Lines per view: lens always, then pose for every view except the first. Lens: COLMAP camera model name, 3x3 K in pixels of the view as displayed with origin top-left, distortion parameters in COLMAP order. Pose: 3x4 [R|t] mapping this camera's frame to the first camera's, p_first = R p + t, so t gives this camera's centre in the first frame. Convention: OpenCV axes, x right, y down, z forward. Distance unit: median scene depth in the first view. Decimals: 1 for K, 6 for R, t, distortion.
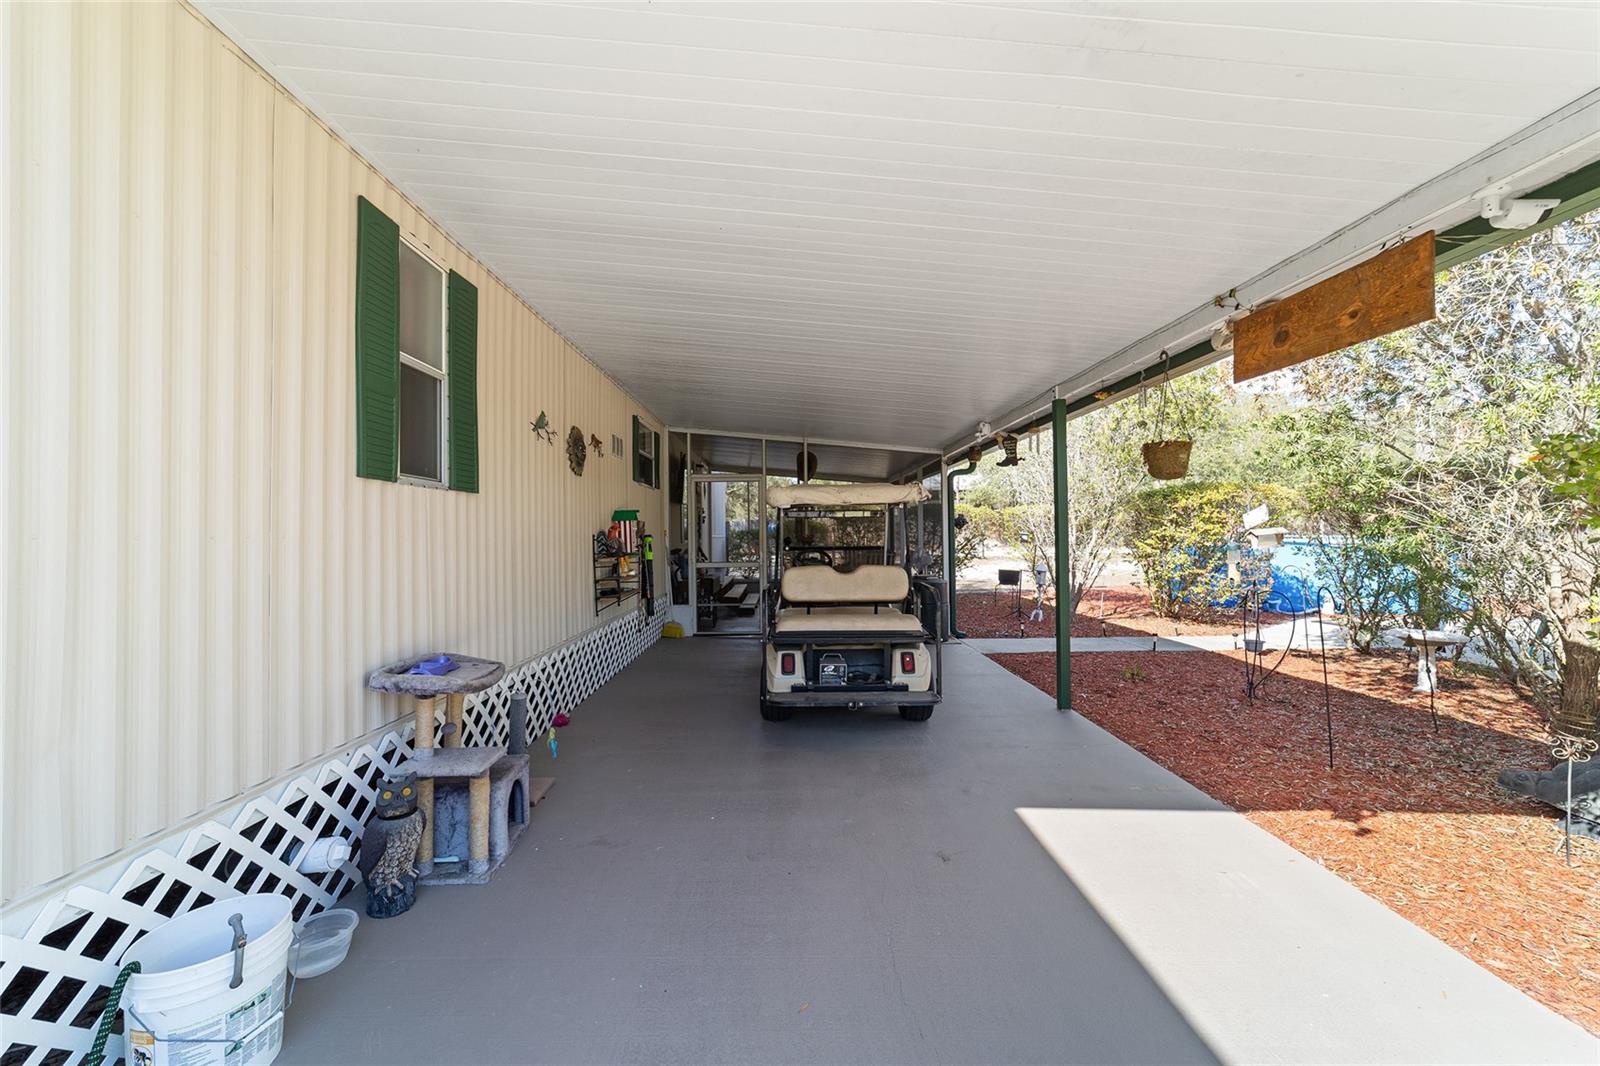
lens RADIAL K [[613.9, 0, 796.8], [0, 613.9, 529.2], [0, 0, 1]] dist [-0.018750, 0.008298]
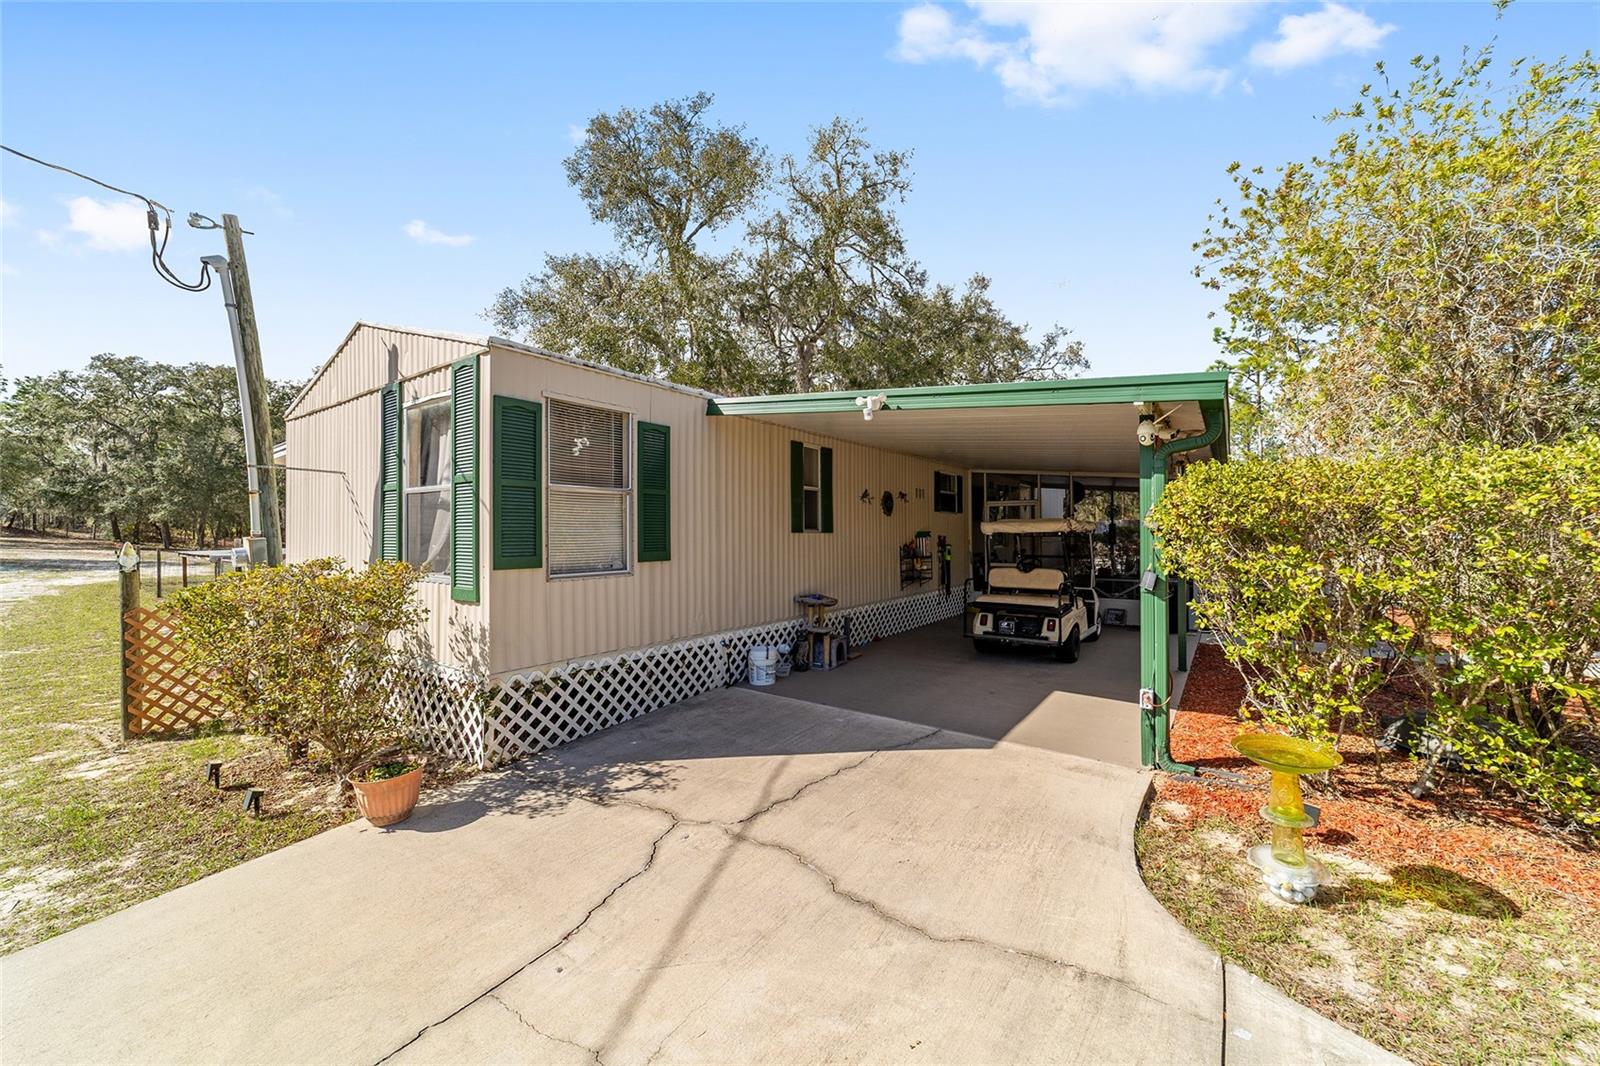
lens RADIAL K [[613.9, 0, 796.8], [0, 613.9, 529.2], [0, 0, 1]] dist [-0.018750, 0.008298]
pose [[0.801633, -0.002253, -0.597812, 0.851643], [0.006923, 0.999961, 0.005515, -0.089662], [0.597776, -0.008560, 0.801618, -1.084687]]
